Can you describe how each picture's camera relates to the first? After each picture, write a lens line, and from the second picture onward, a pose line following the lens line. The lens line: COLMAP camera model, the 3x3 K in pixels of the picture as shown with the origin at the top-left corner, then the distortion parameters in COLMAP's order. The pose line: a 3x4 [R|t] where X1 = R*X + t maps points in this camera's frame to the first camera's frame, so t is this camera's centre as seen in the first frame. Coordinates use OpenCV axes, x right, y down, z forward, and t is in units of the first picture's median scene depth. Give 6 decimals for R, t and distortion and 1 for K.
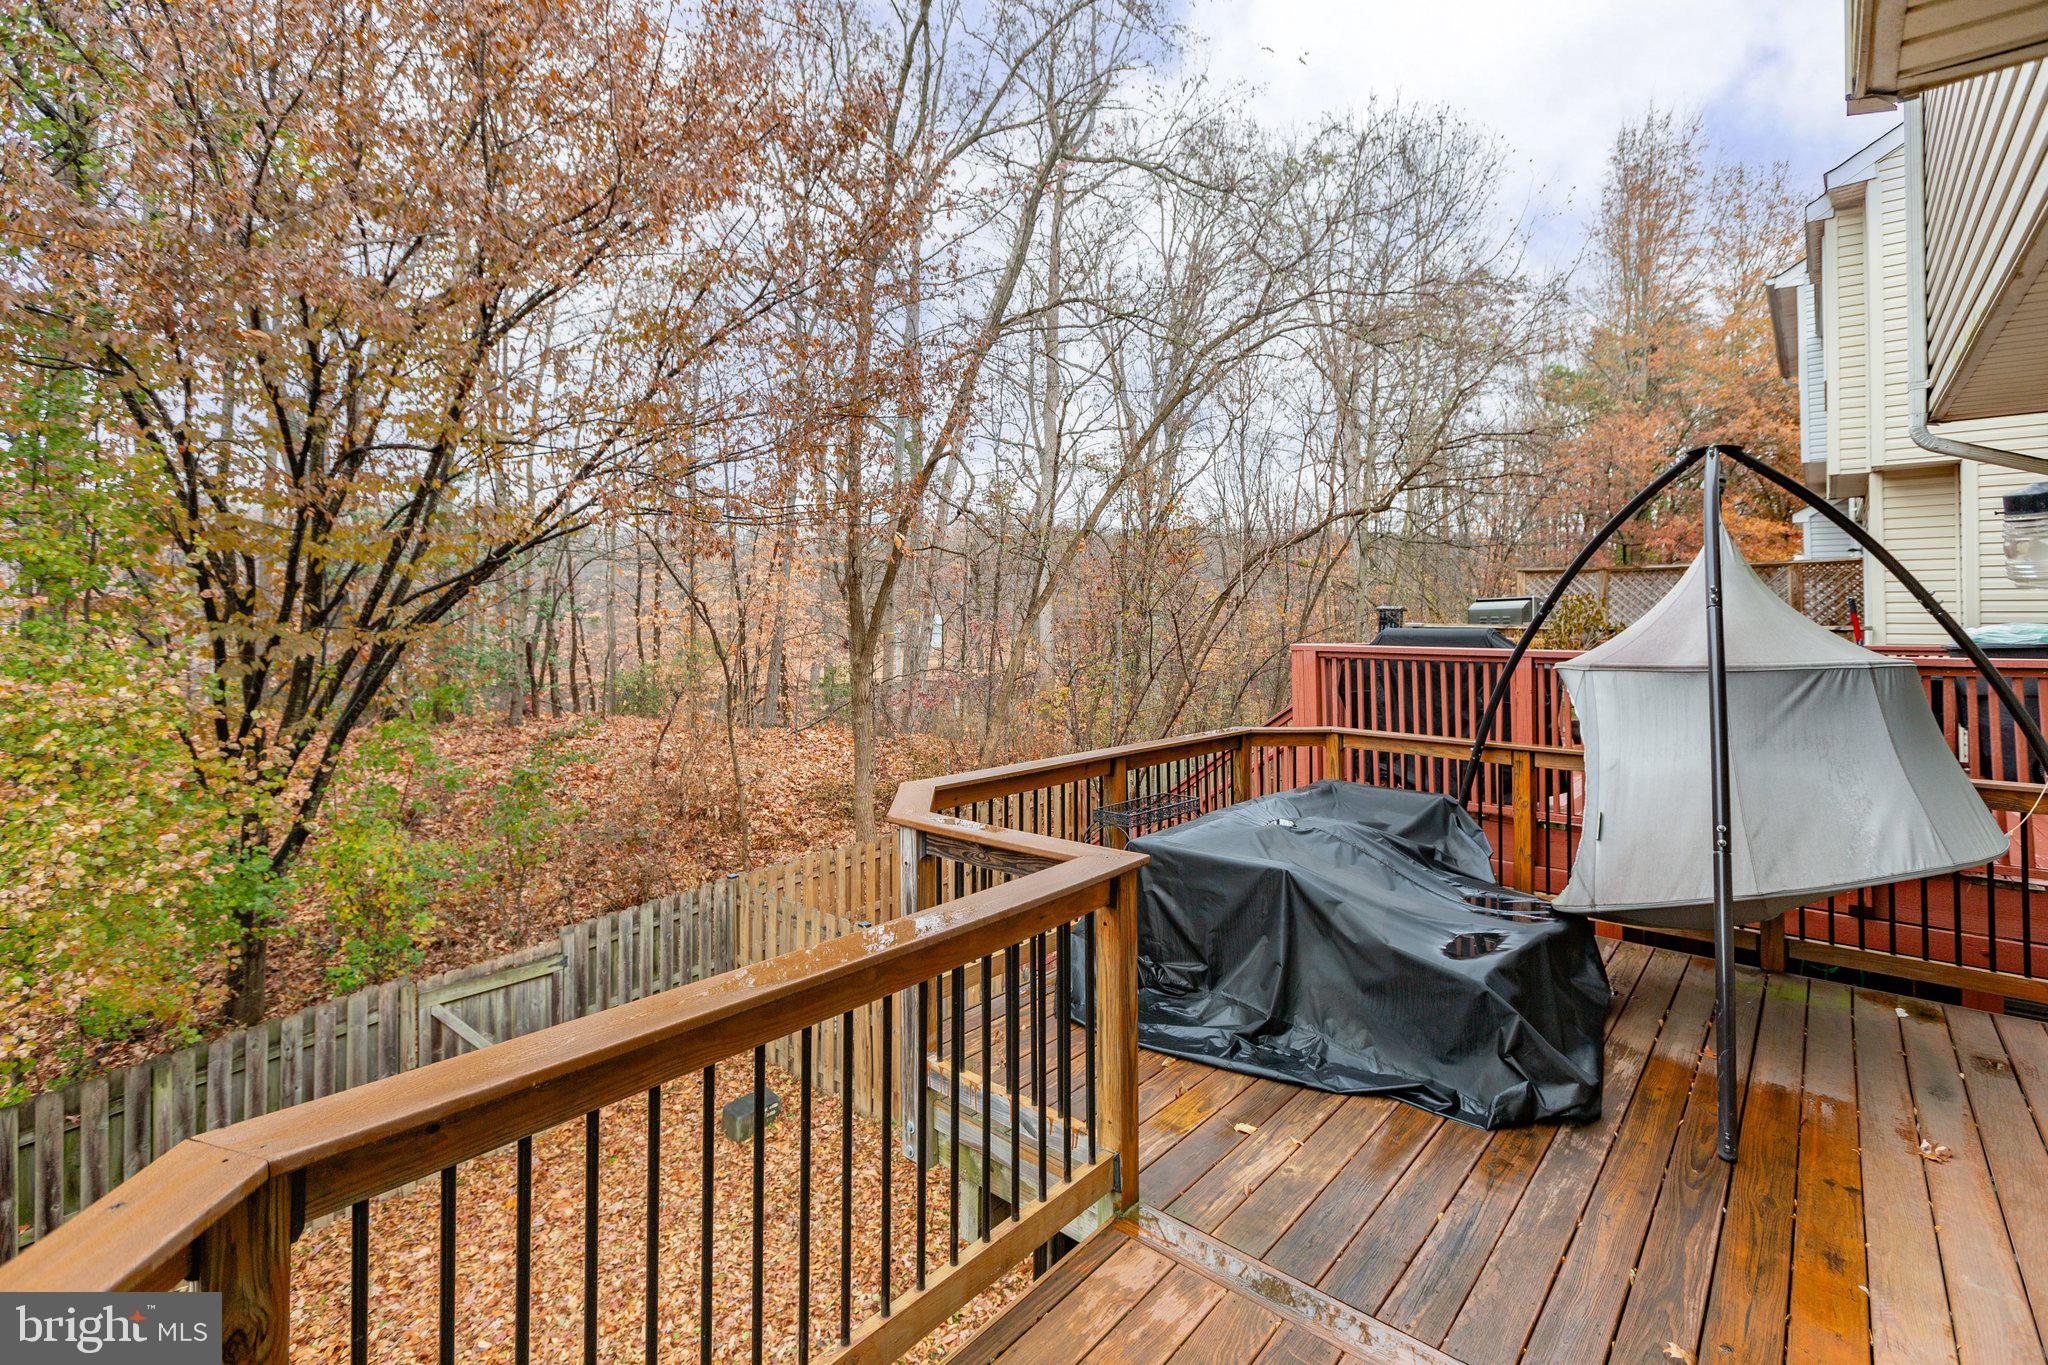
lens RADIAL K [[915.6, 0, 1000.4], [0, 915.6, 610.4], [0, 0, 1]] dist [-0.000038, -0.000503]
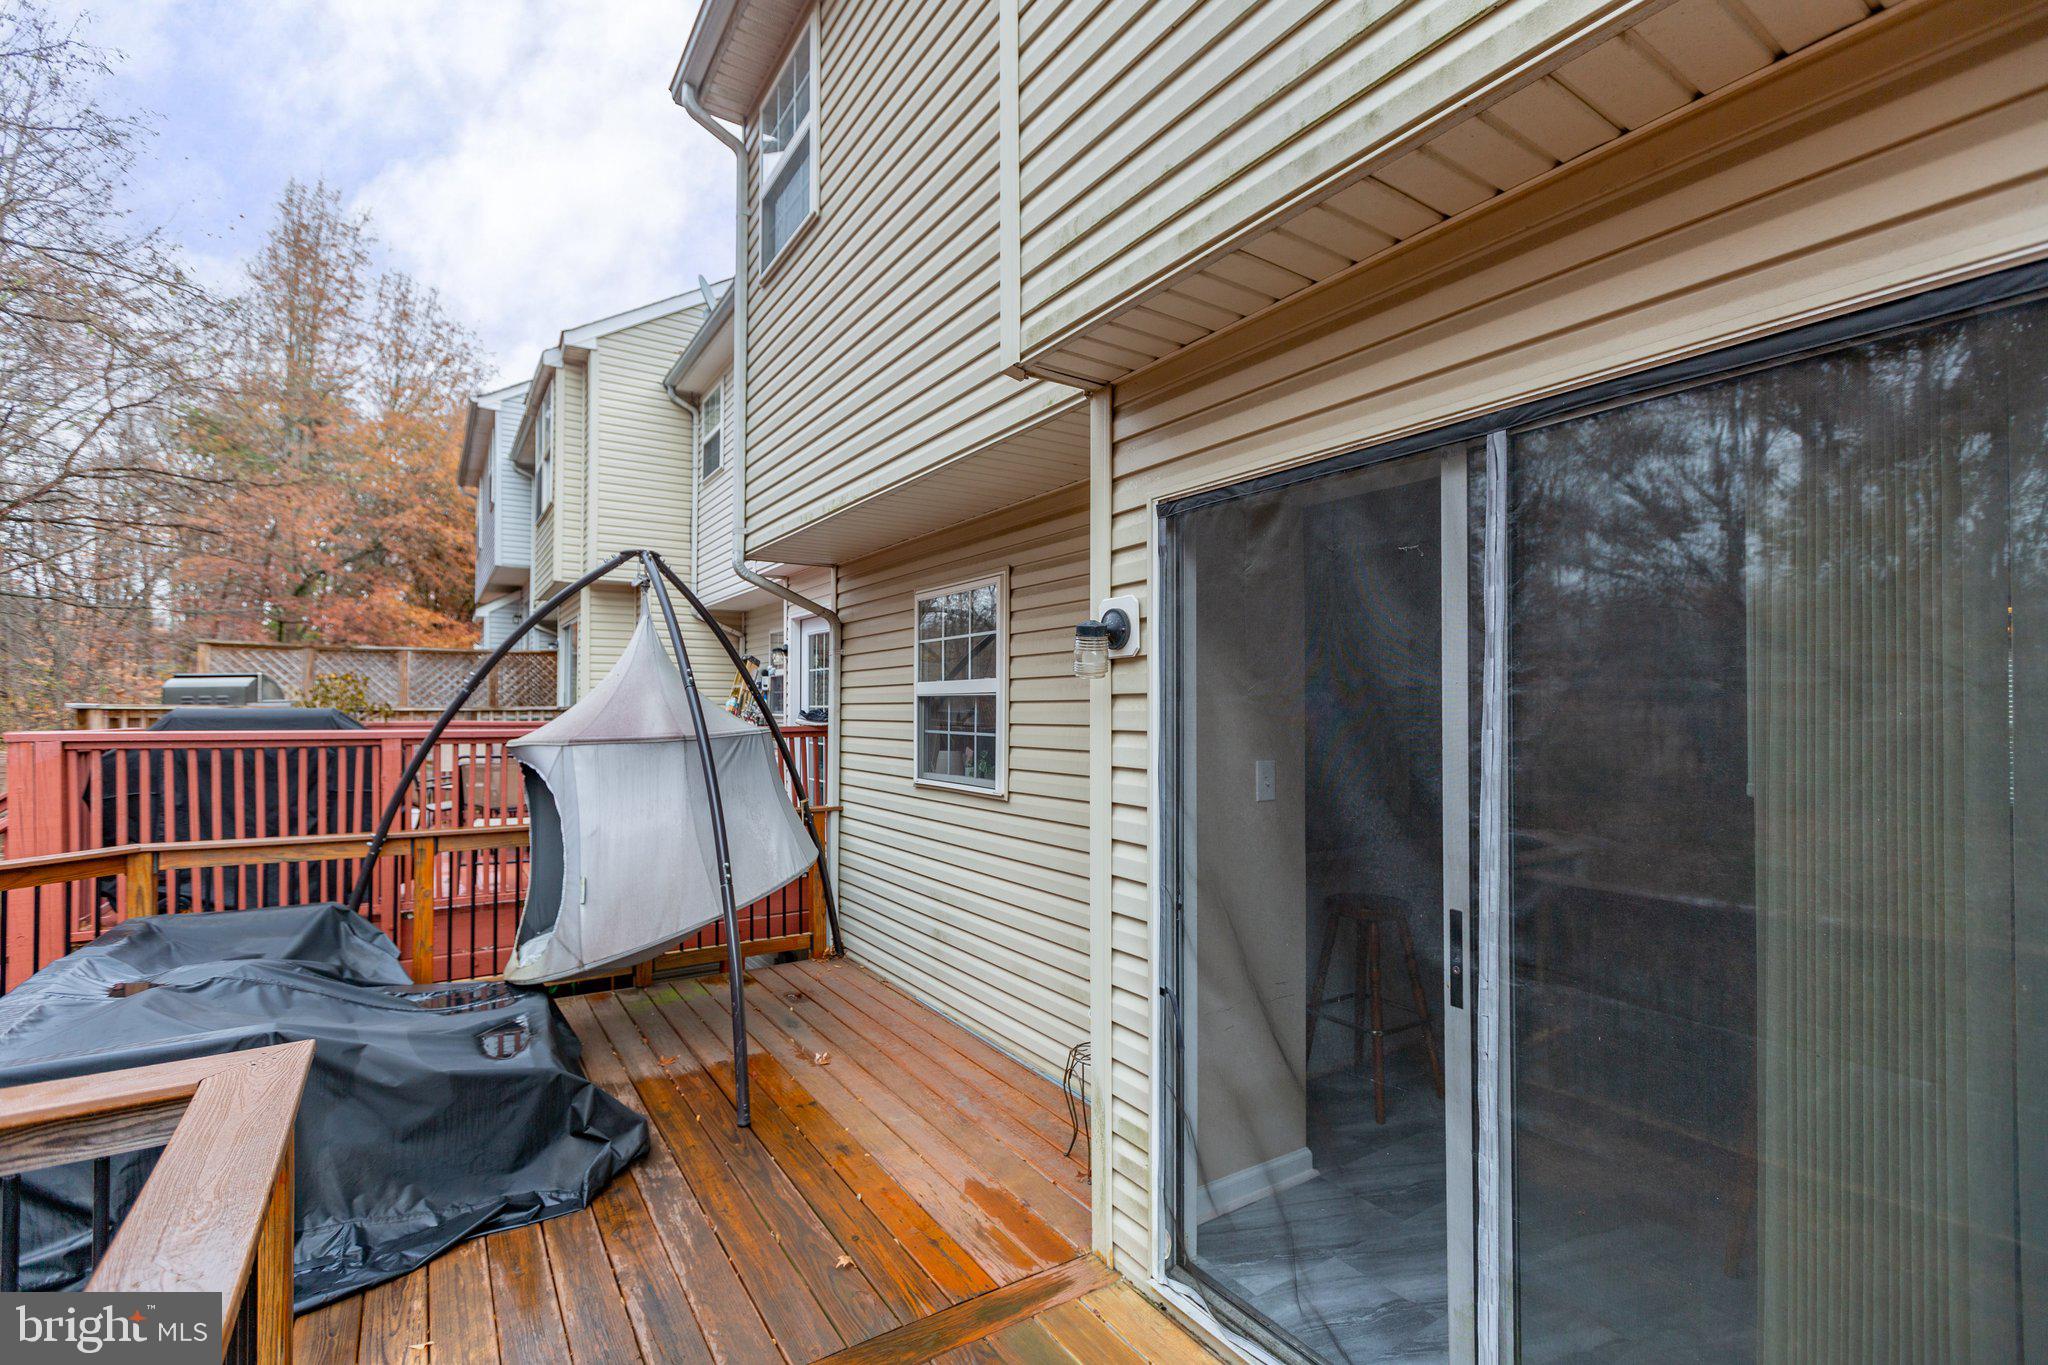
lens RADIAL K [[915.6, 0, 1014.4], [0, 915.6, 702.7], [0, 0, 1]] dist [-0.000038, -0.000503]
pose [[0.275299, 0.002044, 0.961357, -0.165935], [-0.013372, 0.999909, 0.001703, 0.005274], [-0.961266, -0.013324, 0.275301, 0.158039]]
